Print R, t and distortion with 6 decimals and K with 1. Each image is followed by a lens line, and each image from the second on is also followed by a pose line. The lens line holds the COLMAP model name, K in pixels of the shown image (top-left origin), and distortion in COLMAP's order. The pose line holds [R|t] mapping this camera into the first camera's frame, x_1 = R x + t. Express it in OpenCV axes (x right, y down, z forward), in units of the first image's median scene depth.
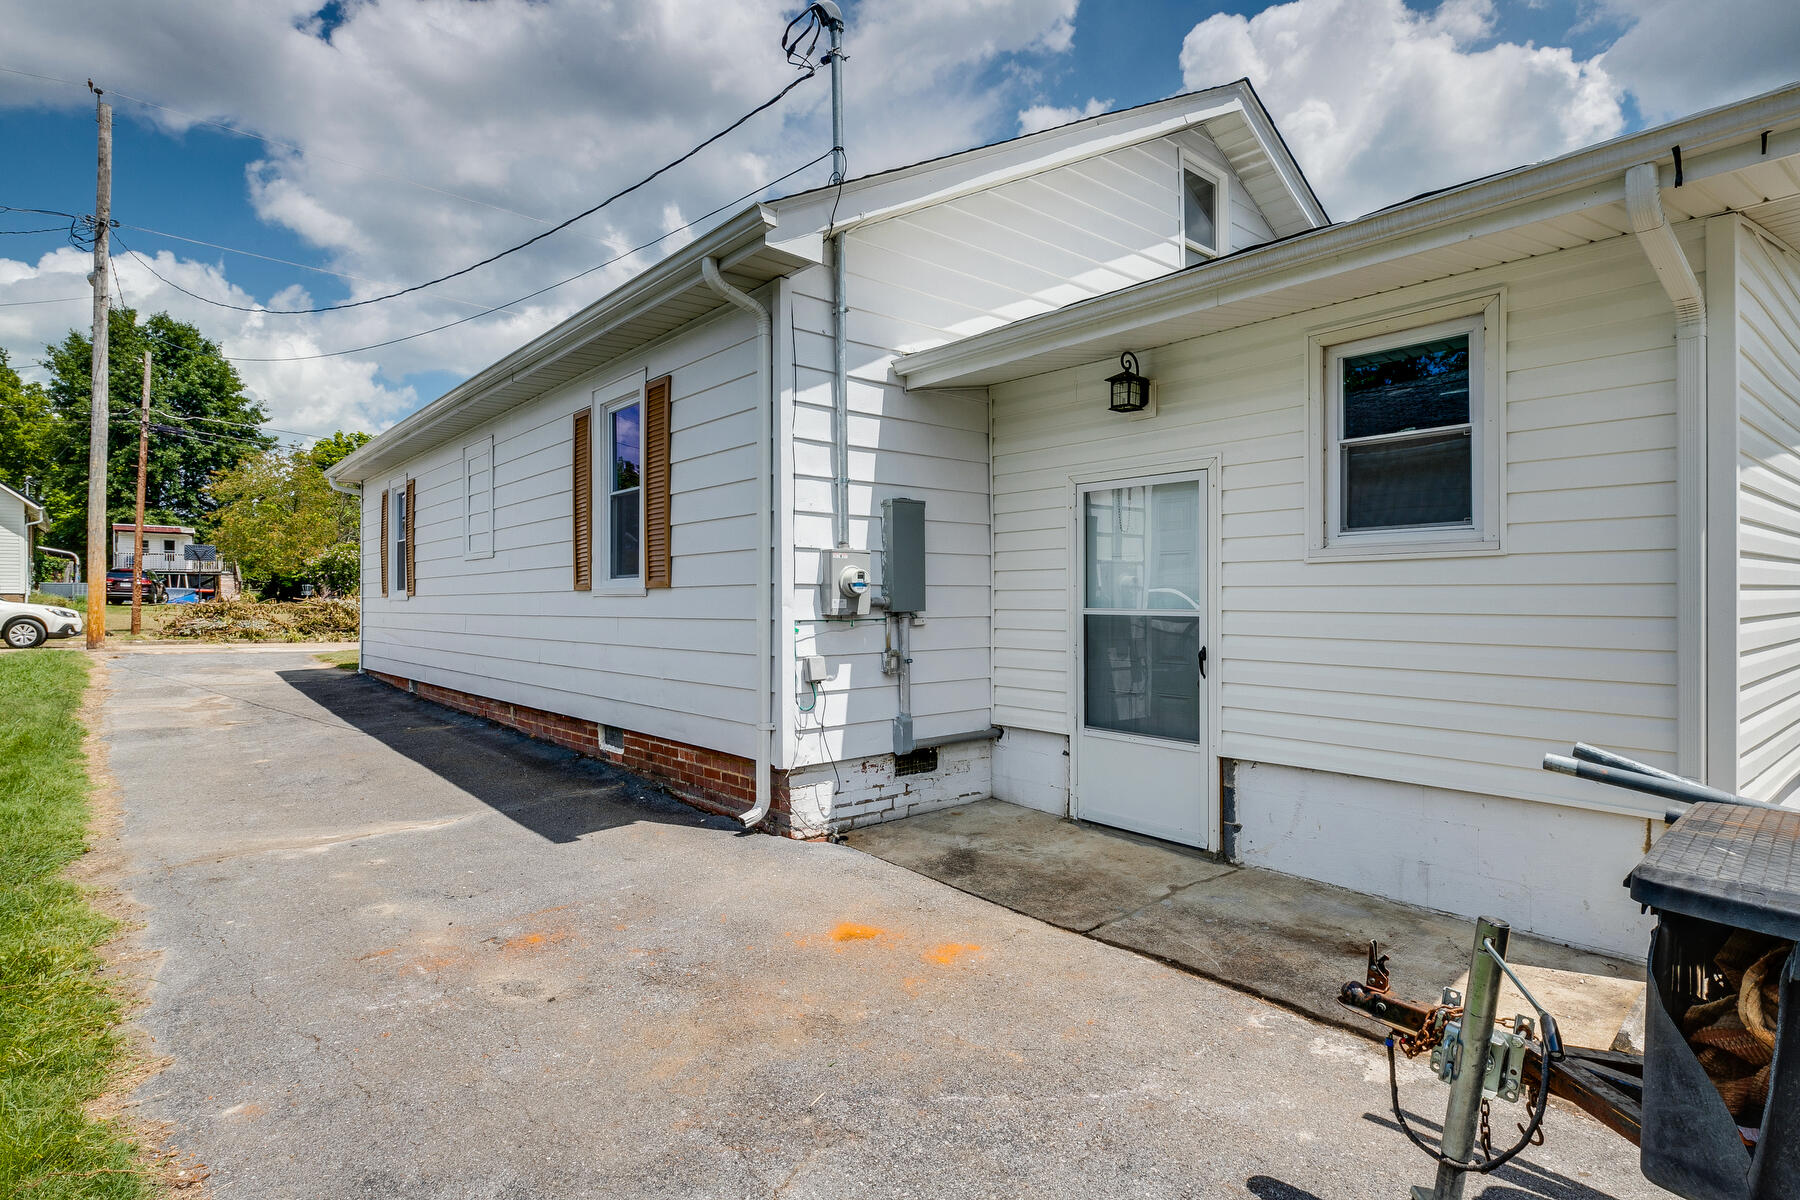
lens RADIAL K [[906.3, 0, 906.3], [0, 906.3, 602.9], [0, 0, 1]] dist [-0.002344, -0.000274]
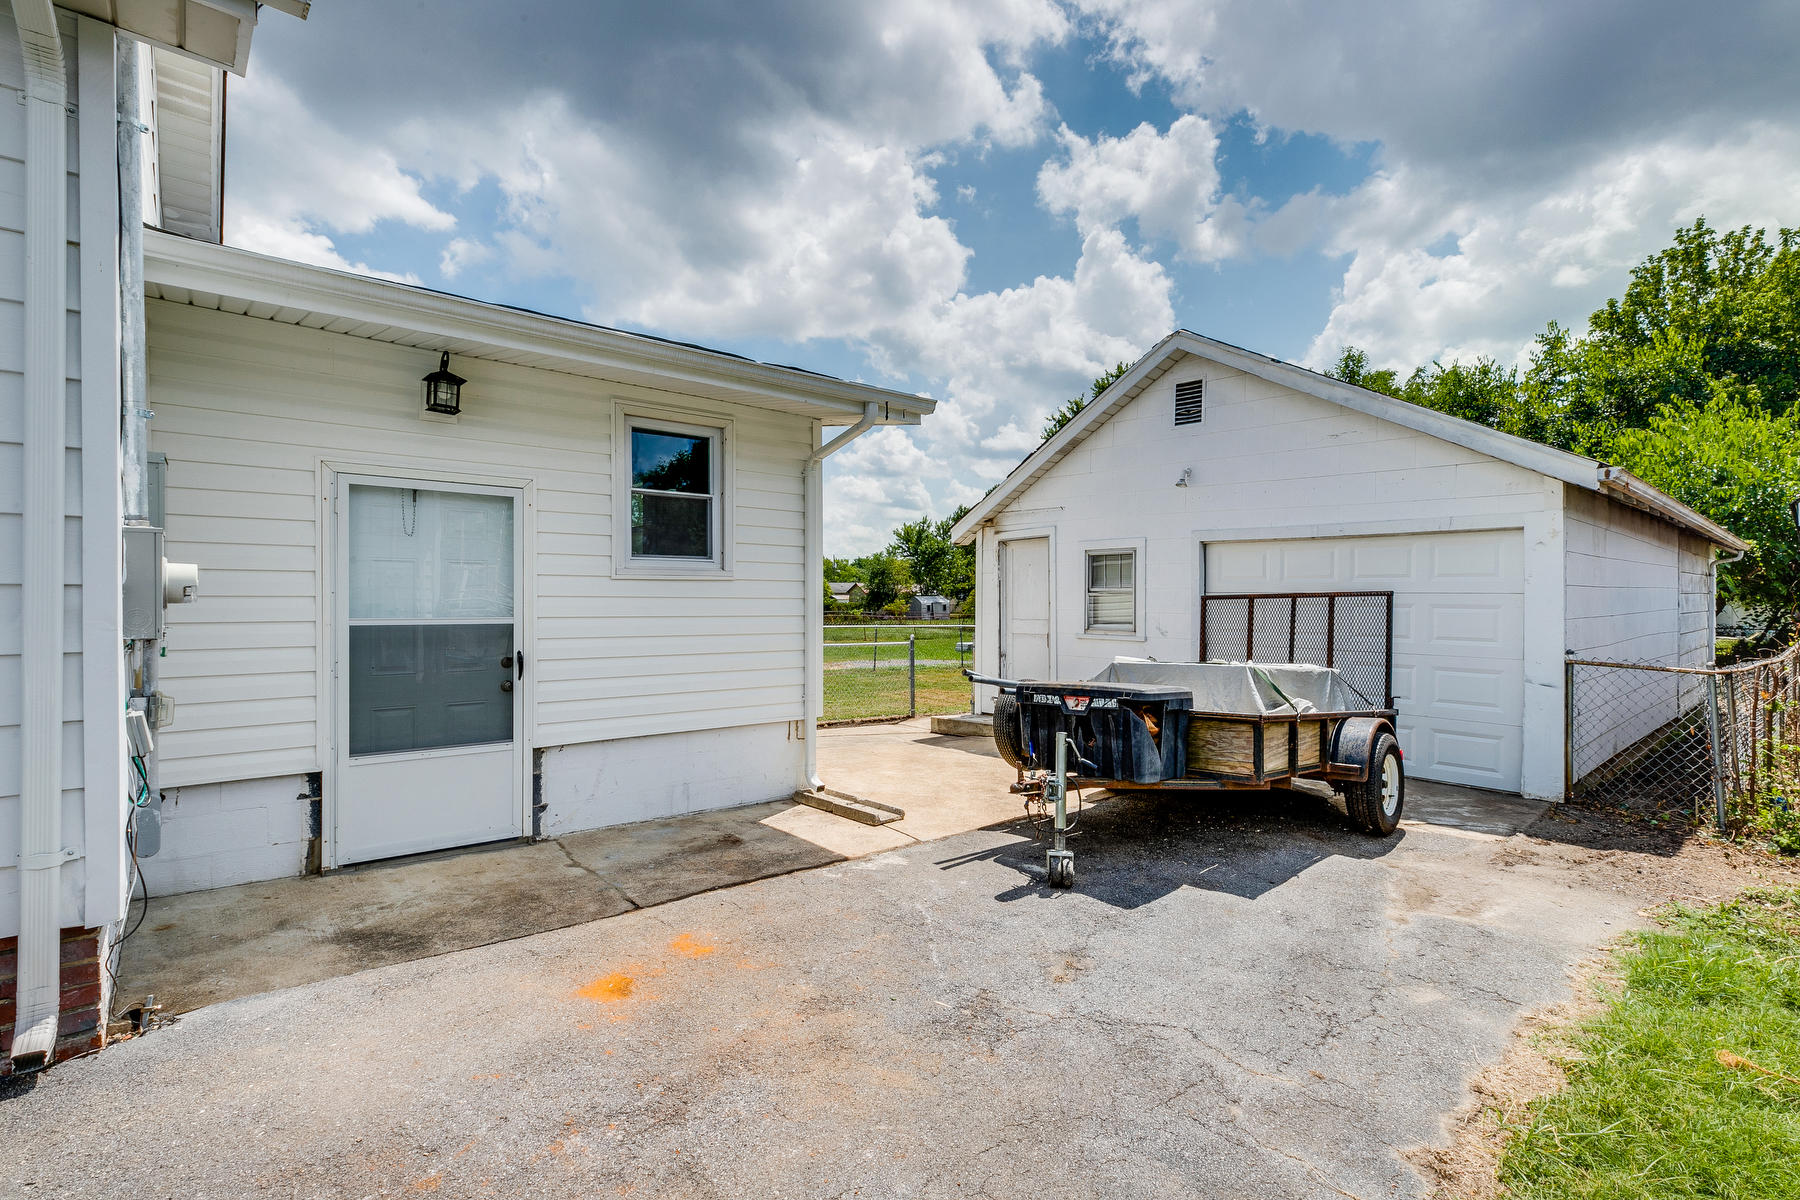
lens RADIAL K [[794.9, 0, 897.3], [0, 794.9, 601.9], [0, 0, 1]] dist [0.003903, -0.000040]
pose [[0.035719, -0.000742, 0.999362, -0.670825], [0.002680, 0.999996, 0.000647, -0.010839], [-0.999358, 0.002655, 0.035720, 0.561886]]
